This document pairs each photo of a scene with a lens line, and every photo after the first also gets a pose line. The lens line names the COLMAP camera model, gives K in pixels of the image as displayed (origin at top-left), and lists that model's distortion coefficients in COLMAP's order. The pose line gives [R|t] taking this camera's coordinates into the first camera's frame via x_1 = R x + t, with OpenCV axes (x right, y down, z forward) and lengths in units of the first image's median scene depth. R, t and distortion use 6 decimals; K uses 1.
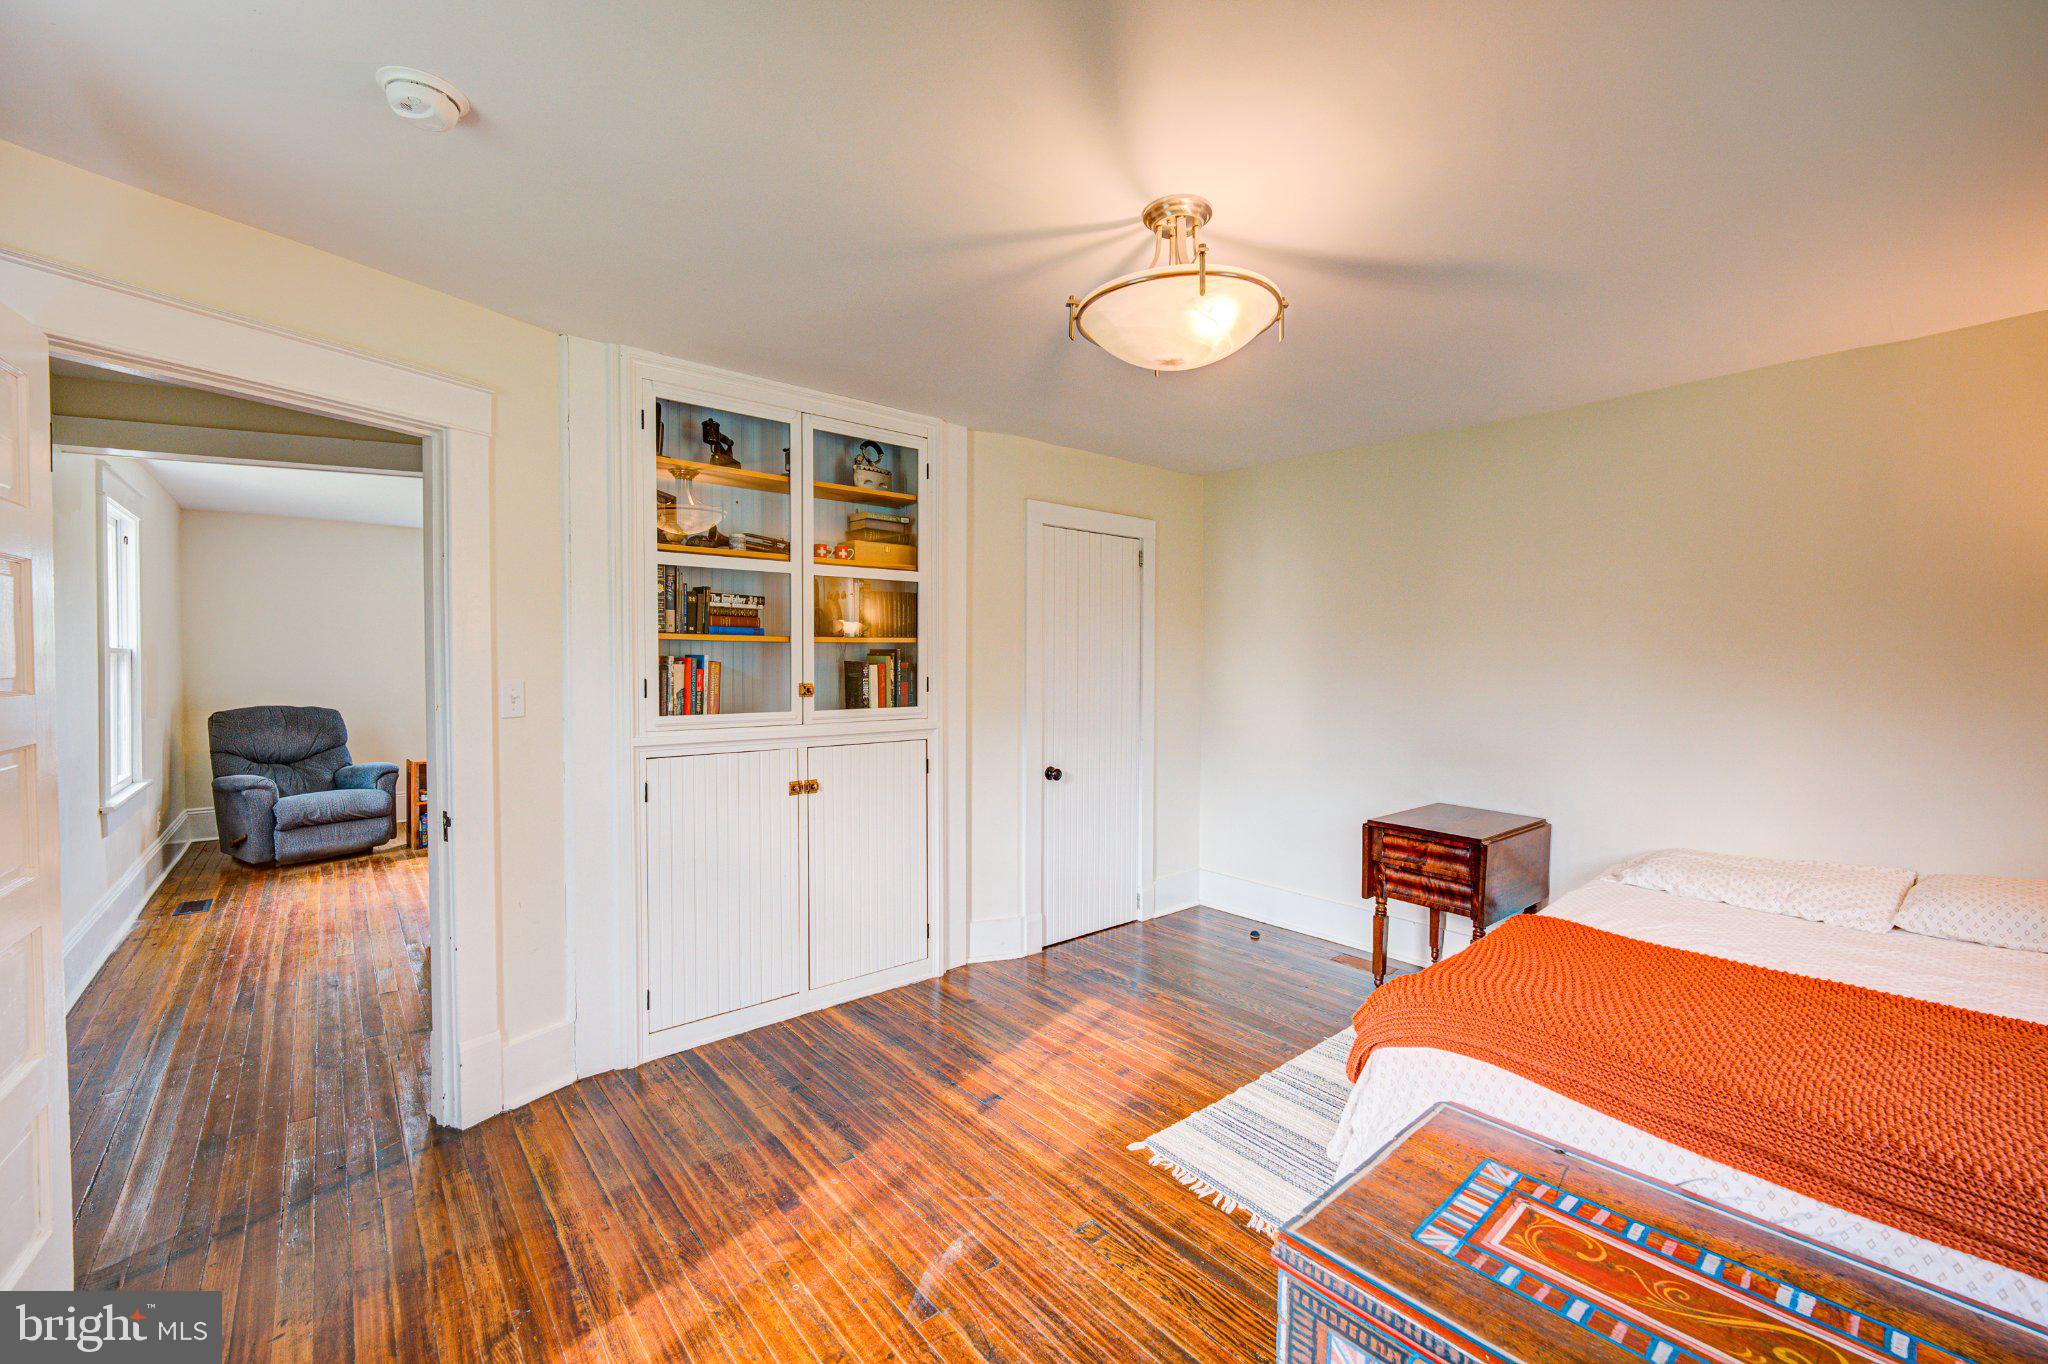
lens RADIAL K [[822.3, 0, 1024.0], [0, 822.3, 682.0], [0, 0, 1]] dist [-0.019456, 0.000076]
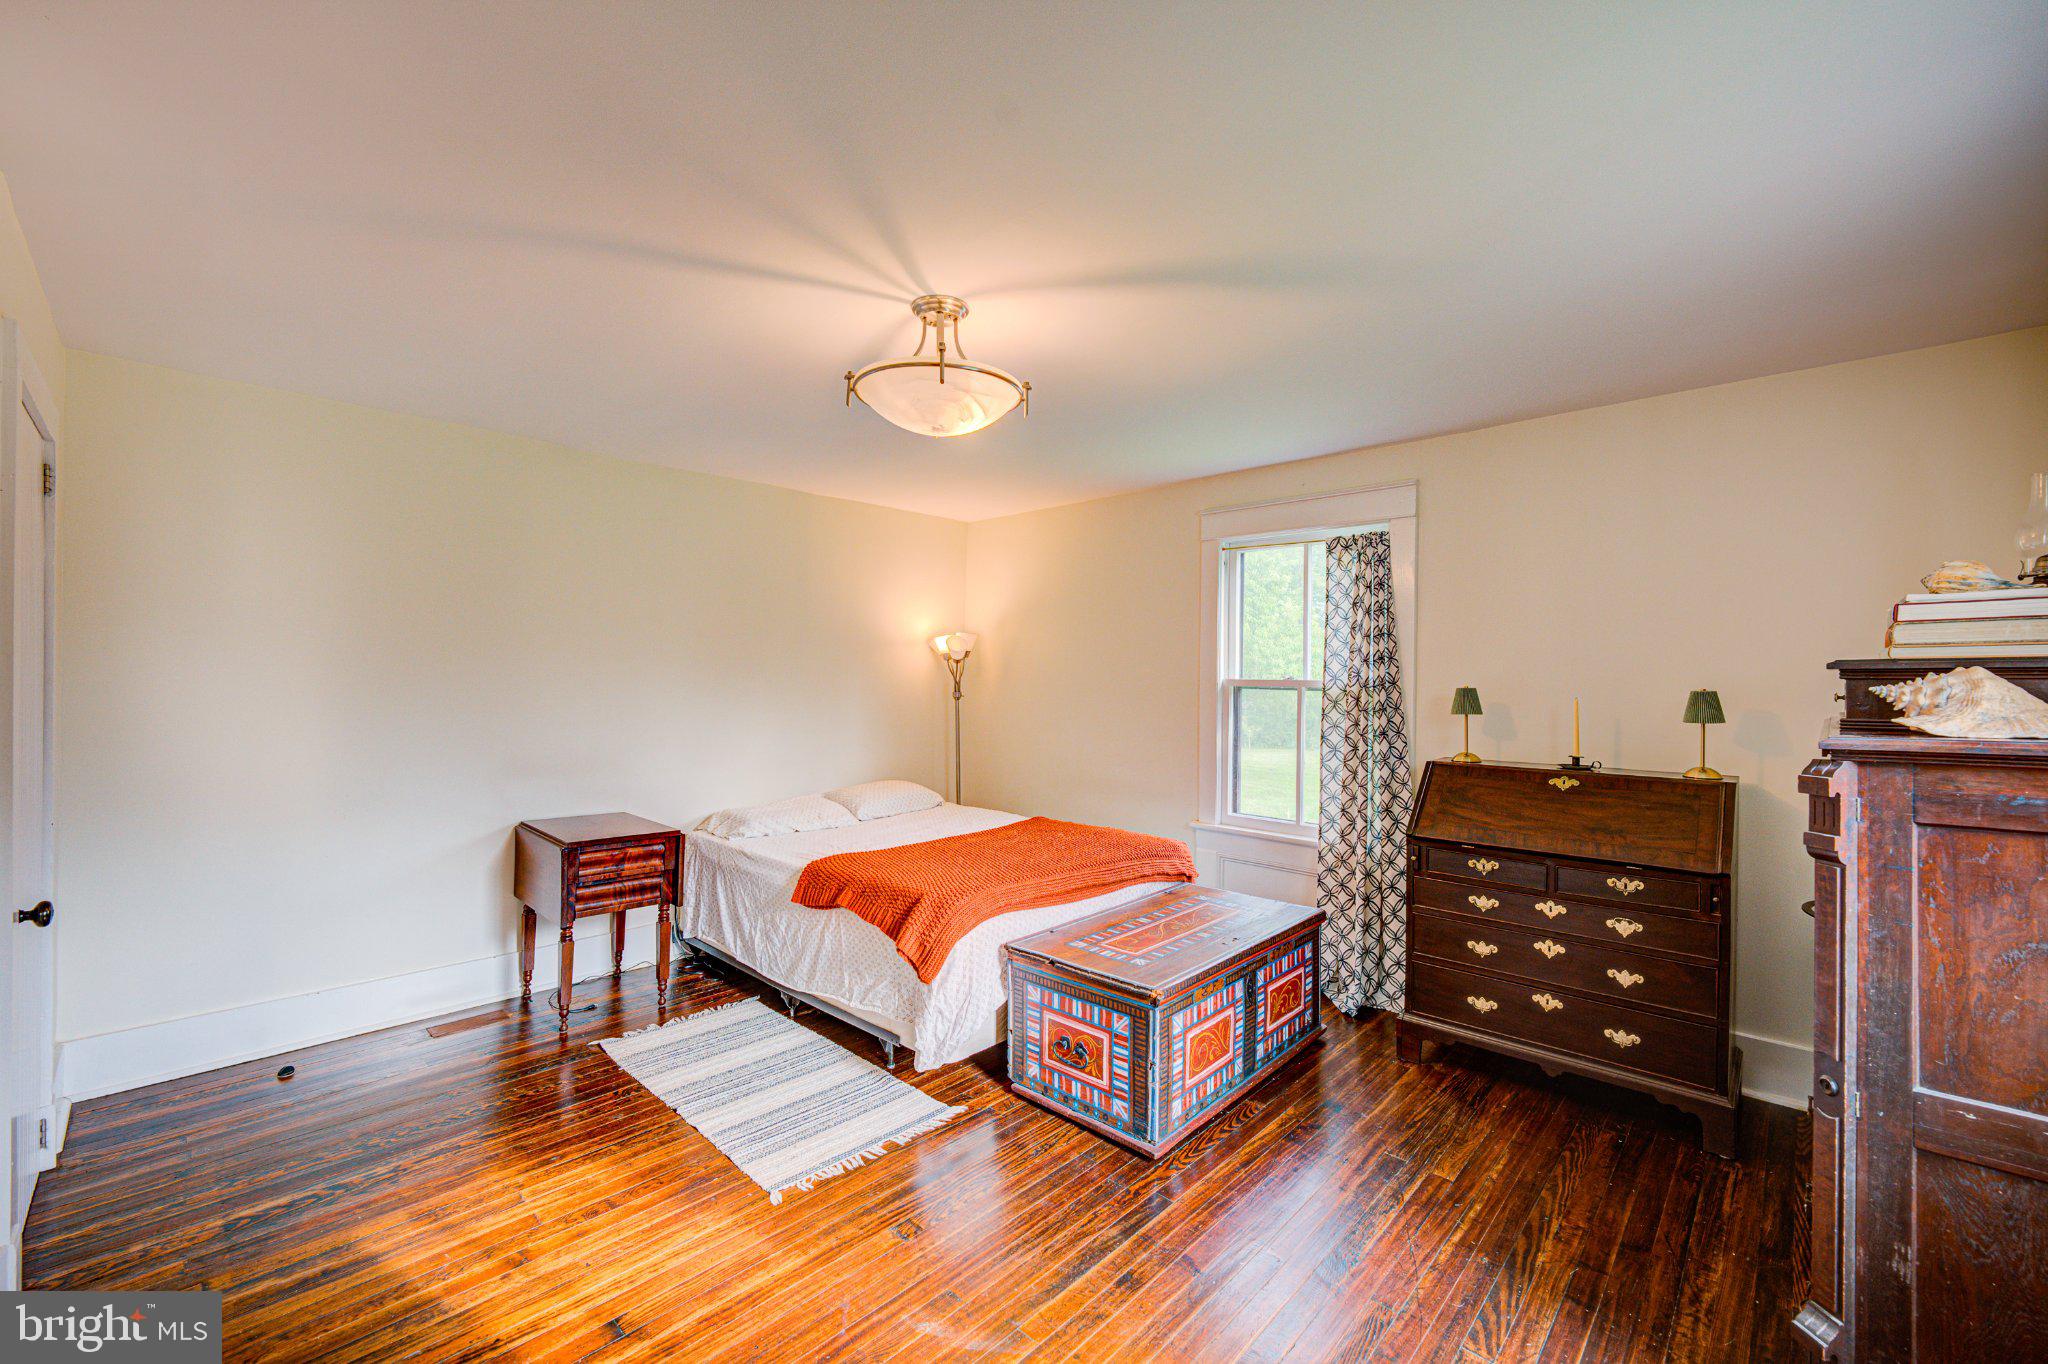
lens RADIAL K [[829.6, 0, 1027.2], [0, 829.6, 676.3], [0, 0, 1]] dist [-0.008694, -0.000455]
pose [[-0.106218, -0.005159, 0.994330, -0.843495], [0.019017, 0.999793, 0.007218, -0.029653], [-0.994161, 0.019675, -0.106098, 0.816396]]
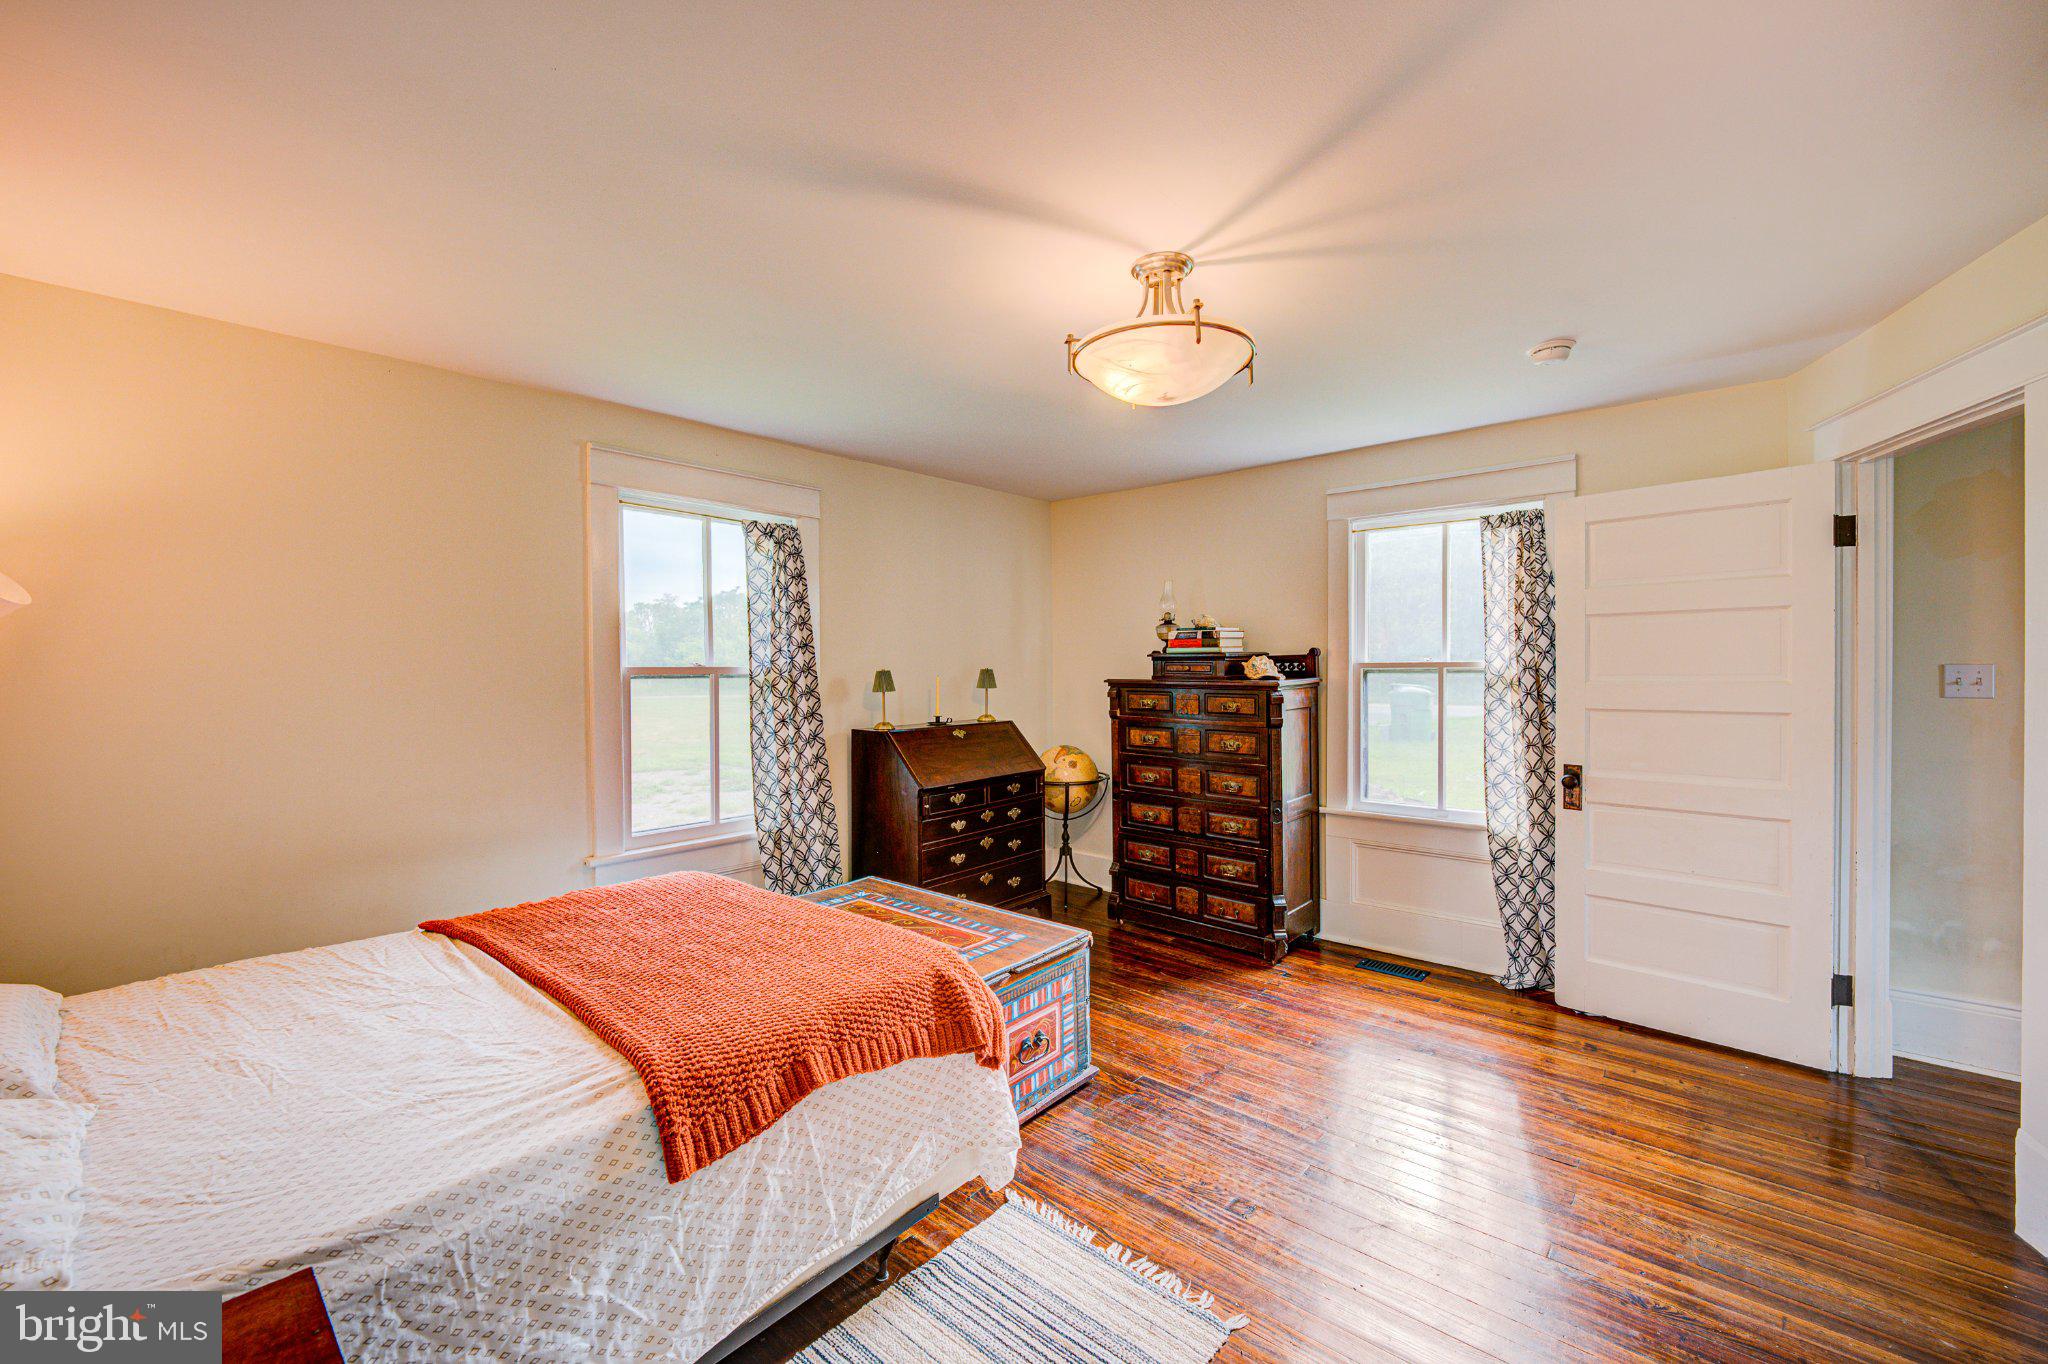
lens RADIAL K [[829.6, 0, 1027.2], [0, 829.6, 676.3], [0, 0, 1]] dist [-0.008694, -0.000455]
pose [[-0.988154, 0.005515, -0.153366, 0.445559], [-0.001080, 0.999079, 0.042884, -0.048782], [0.153461, 0.042541, -0.987239, 1.712924]]
